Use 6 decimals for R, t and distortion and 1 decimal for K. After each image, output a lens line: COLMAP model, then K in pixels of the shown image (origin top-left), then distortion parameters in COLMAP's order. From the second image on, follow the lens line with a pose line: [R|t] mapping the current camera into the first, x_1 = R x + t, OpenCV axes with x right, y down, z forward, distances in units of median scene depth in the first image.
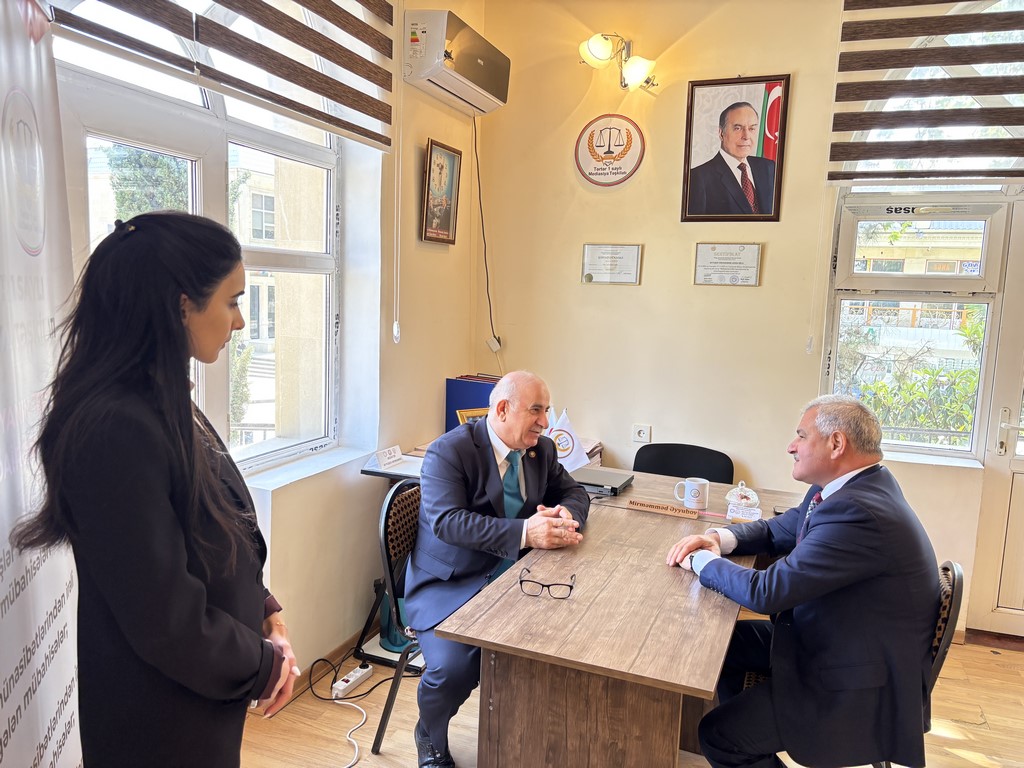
lens RADIAL K [[767.2, 0, 511.0], [0, 767.2, 389.9], [0, 0, 1]] dist [0.039355, -0.036822]
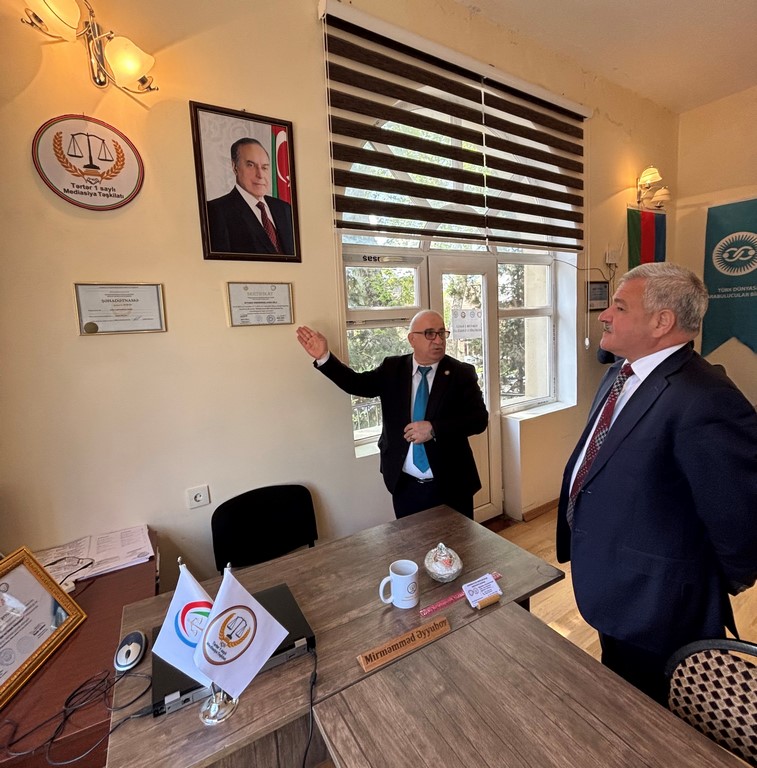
lens RADIAL K [[432.1, 0, 409.9], [0, 432.1, 379.0], [0, 0, 1]] dist [-0.020156, 0.006557]
pose [[0.612825, -0.162621, 0.773305, -0.046585], [0.167651, 0.983075, 0.073875, -0.078651], [-0.772230, 0.084373, 0.629716, 0.521817]]
